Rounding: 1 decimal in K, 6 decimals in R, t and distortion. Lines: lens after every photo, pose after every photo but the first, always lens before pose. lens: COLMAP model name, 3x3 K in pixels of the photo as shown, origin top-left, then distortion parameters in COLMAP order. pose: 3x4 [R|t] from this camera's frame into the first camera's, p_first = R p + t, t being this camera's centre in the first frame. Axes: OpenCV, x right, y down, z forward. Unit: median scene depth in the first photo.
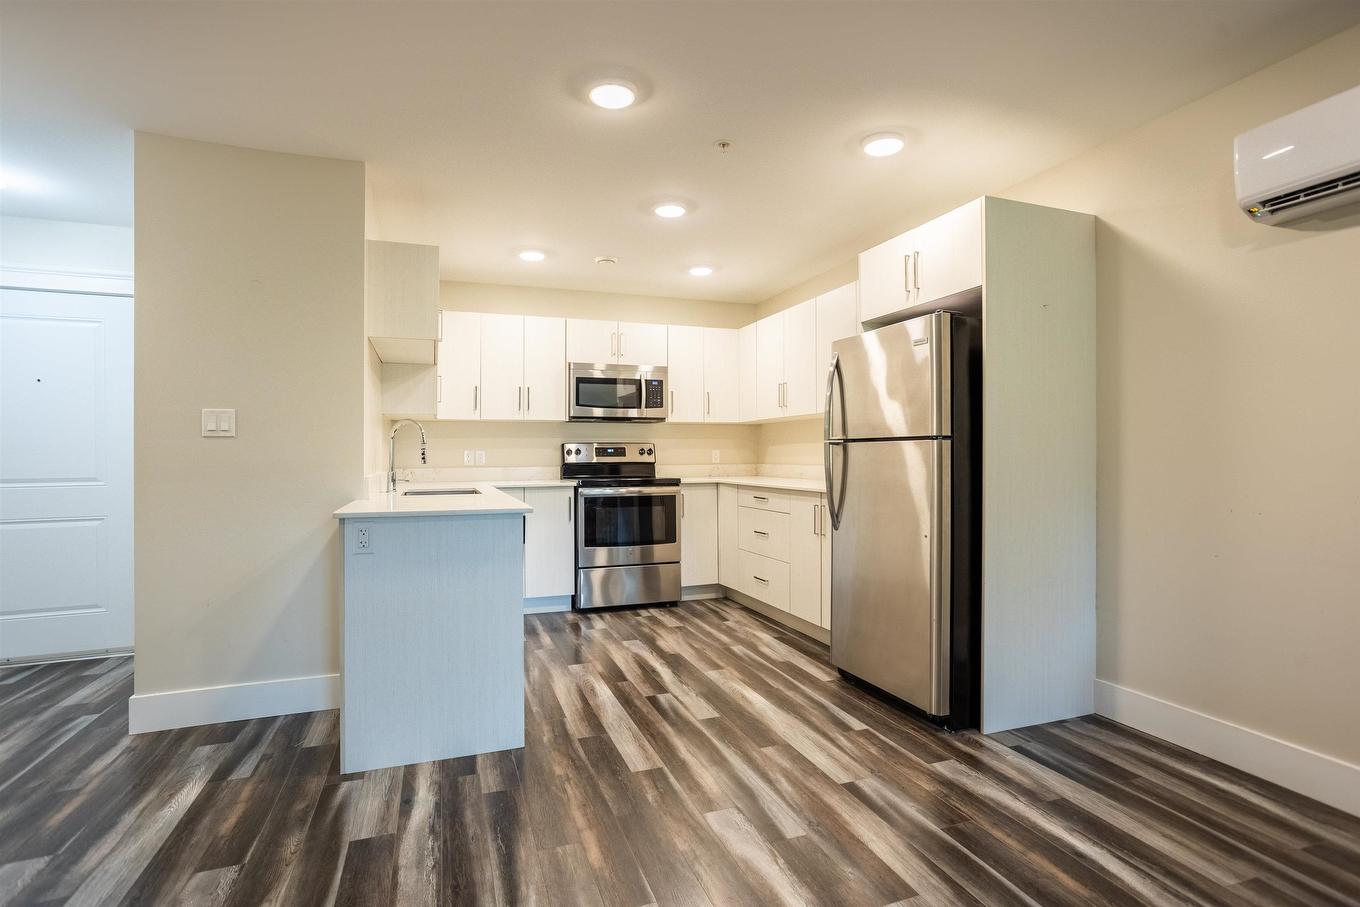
lens RADIAL K [[697.6, 0, 718.3], [0, 697.6, 462.8], [0, 0, 1]] dist [-0.029711, 0.000615]
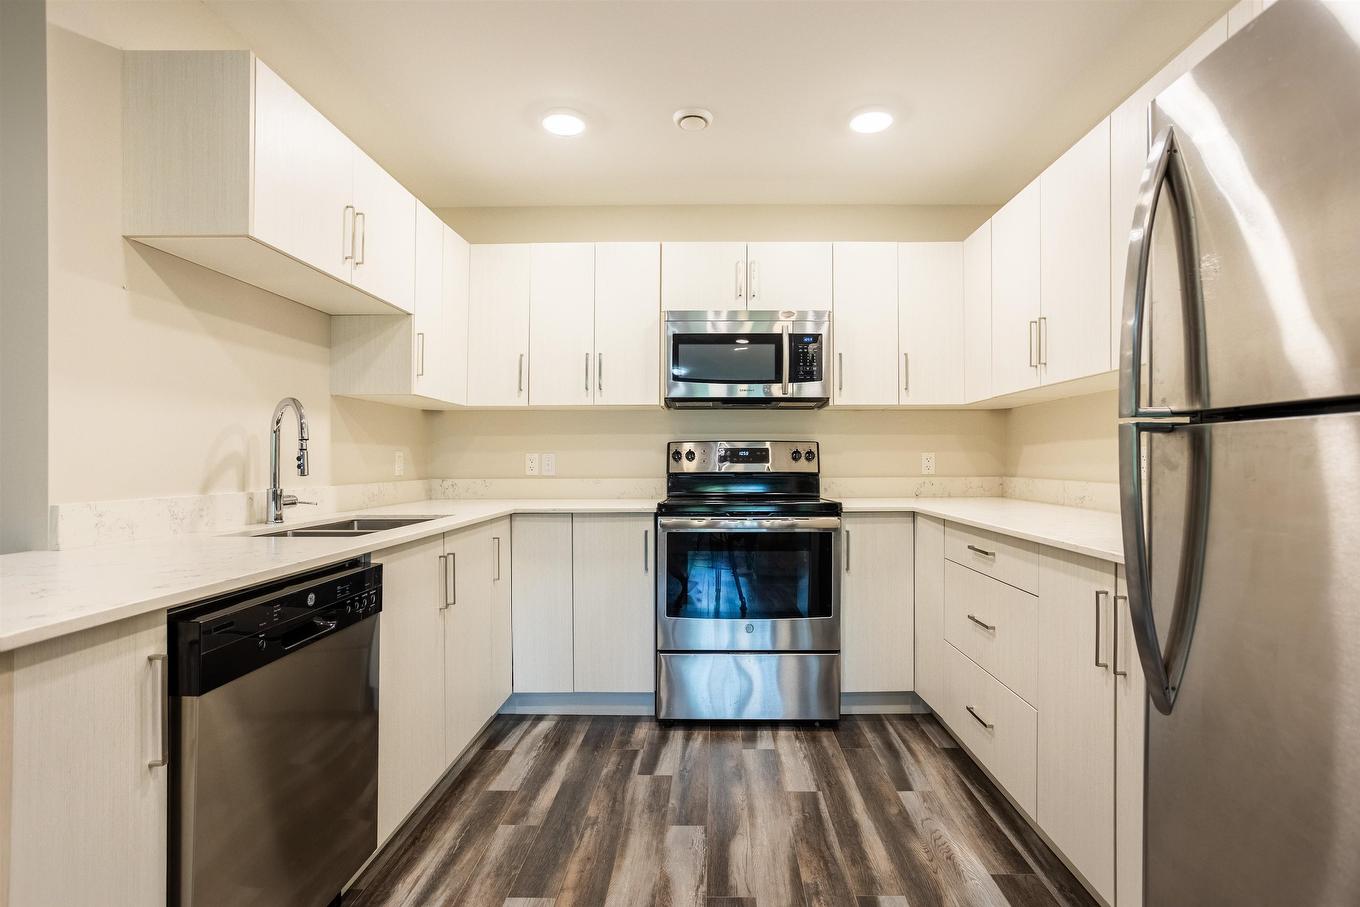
lens RADIAL K [[697.6, 0, 718.3], [0, 697.6, 462.8], [0, 0, 1]] dist [-0.029711, 0.000615]
pose [[0.921126, 0.005594, -0.389225, 0.073168], [-0.008252, 0.999953, -0.005157, -0.006067], [0.389178, 0.007962, 0.921128, 0.442242]]
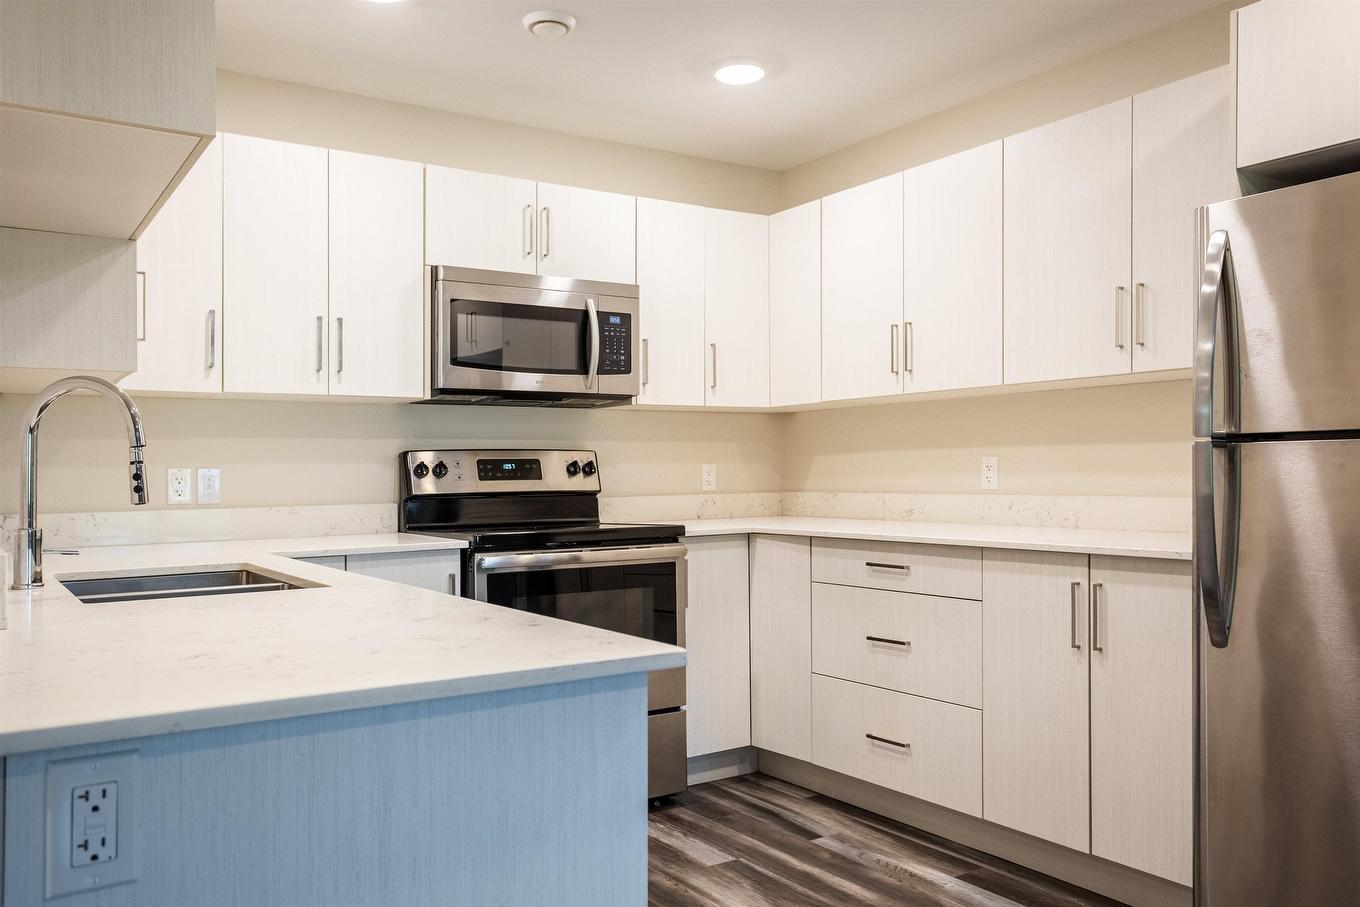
lens RADIAL K [[1113.9, 0, 743.9], [0, 1113.9, 479.1], [0, 0, 1]] dist [0.001177, 0.000322]
pose [[0.974262, -0.007613, 0.225289, -0.180889], [0.009270, 0.999937, -0.006295, -0.003381], [-0.225227, 0.008222, 0.974272, 0.272325]]
